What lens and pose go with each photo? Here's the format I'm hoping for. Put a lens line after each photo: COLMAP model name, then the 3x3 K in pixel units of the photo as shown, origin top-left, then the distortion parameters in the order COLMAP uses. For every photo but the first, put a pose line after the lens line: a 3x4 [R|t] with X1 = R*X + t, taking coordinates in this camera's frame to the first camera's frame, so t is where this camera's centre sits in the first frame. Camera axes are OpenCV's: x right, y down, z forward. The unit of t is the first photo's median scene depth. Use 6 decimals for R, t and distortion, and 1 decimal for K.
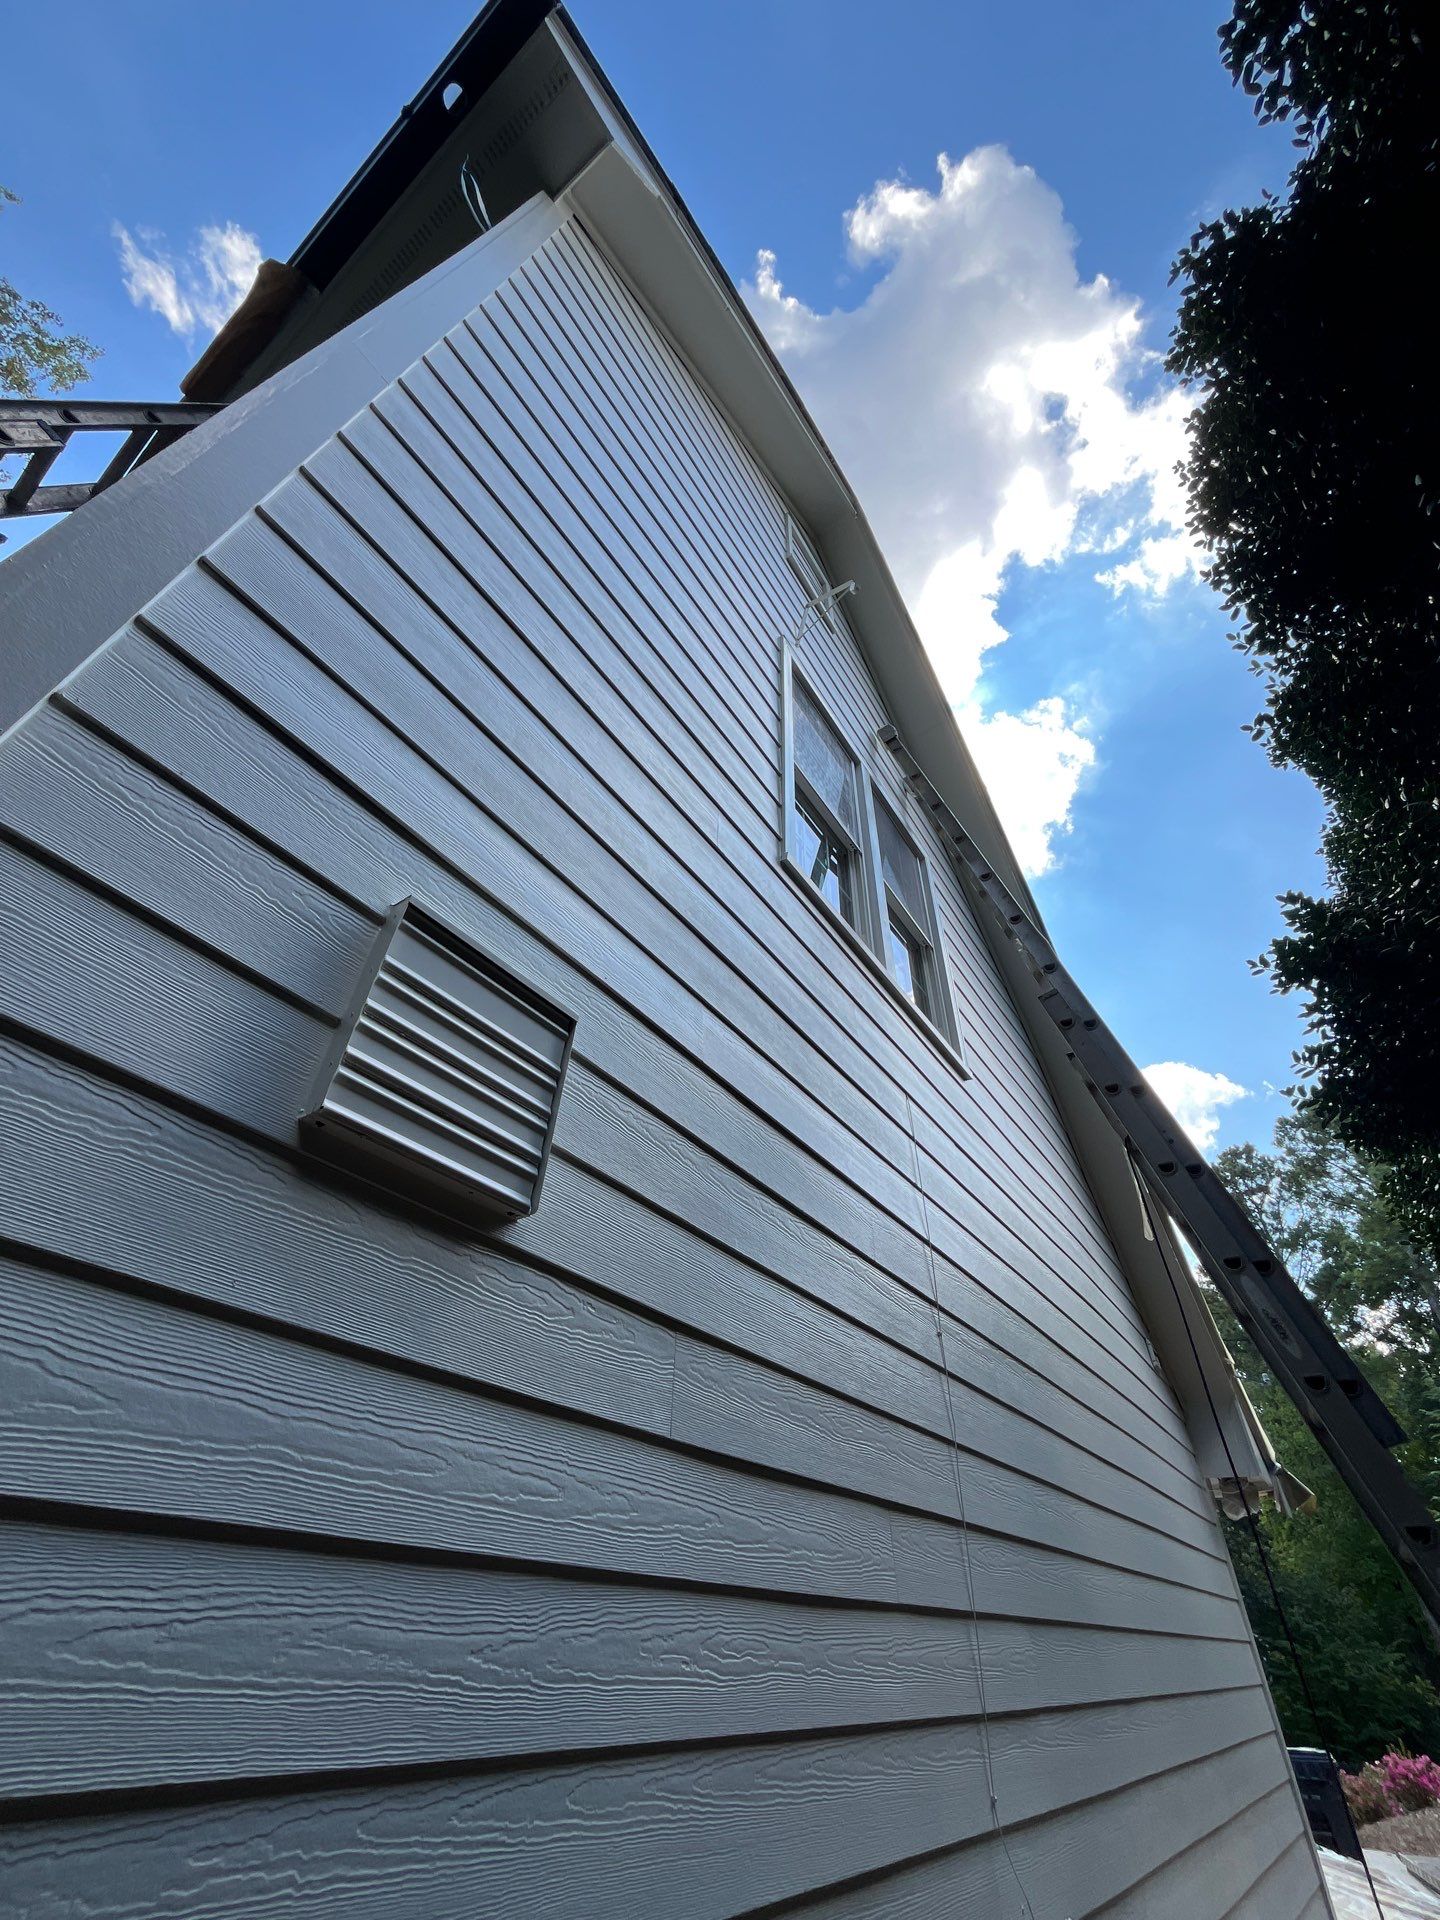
lens RADIAL K [[781.3, 0, 720.8], [0, 781.3, 959.1], [0, 0, 1]] dist [-0.001031, -0.000455]
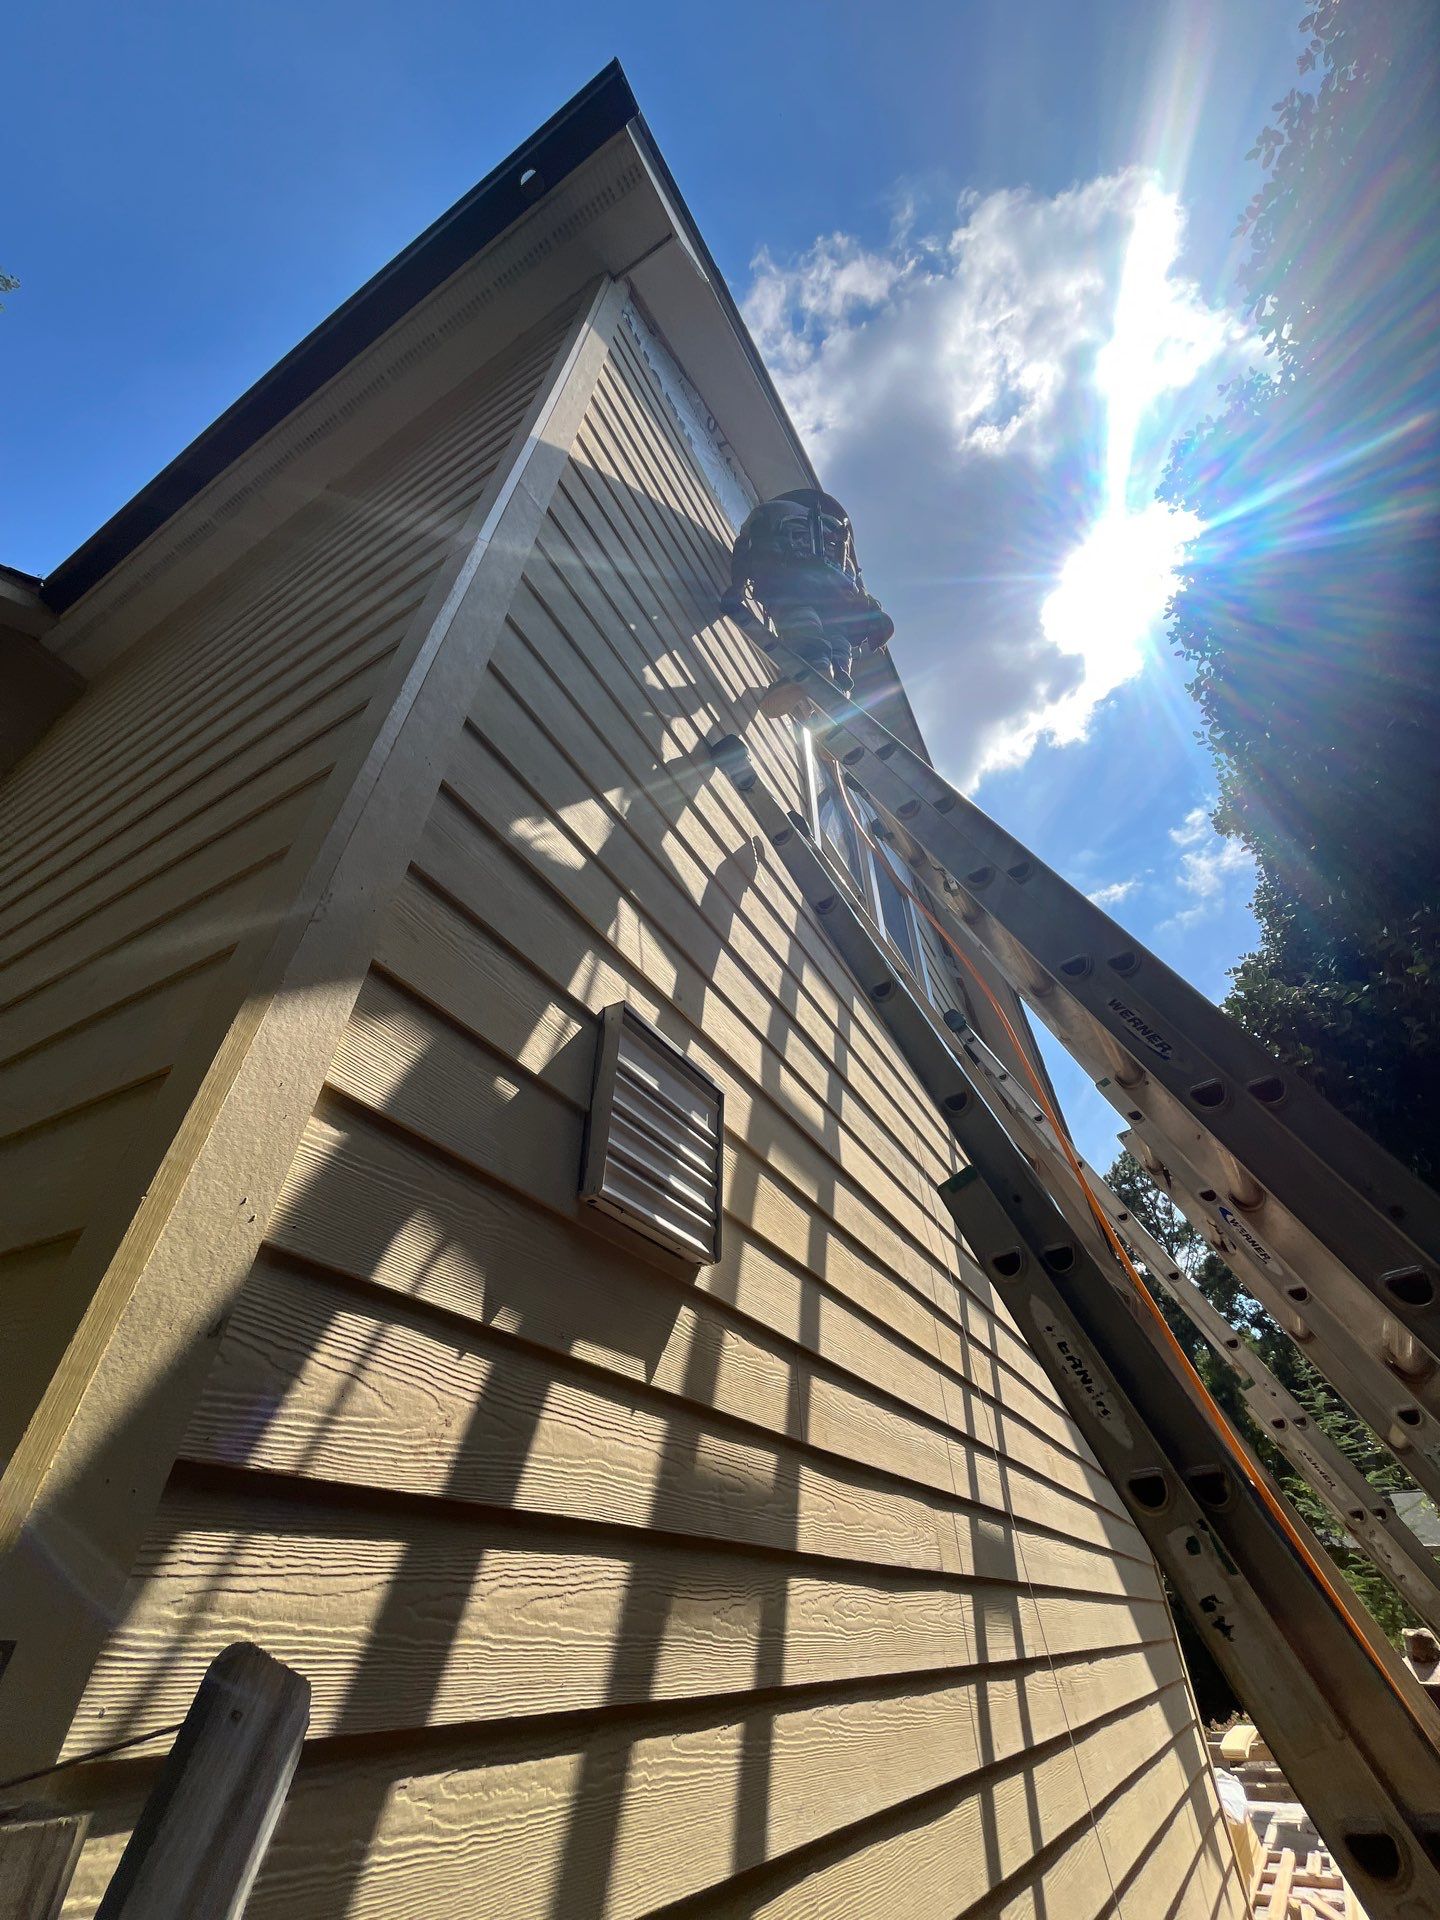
lens RADIAL K [[781.3, 0, 720.8], [0, 781.3, 959.1], [0, 0, 1]] dist [-0.001031, -0.000455]
pose [[0.995174, 0.032475, 0.092599, -0.352387], [-0.033307, 0.999417, 0.007456, -0.156021], [-0.092303, -0.010504, 0.995676, -0.210385]]
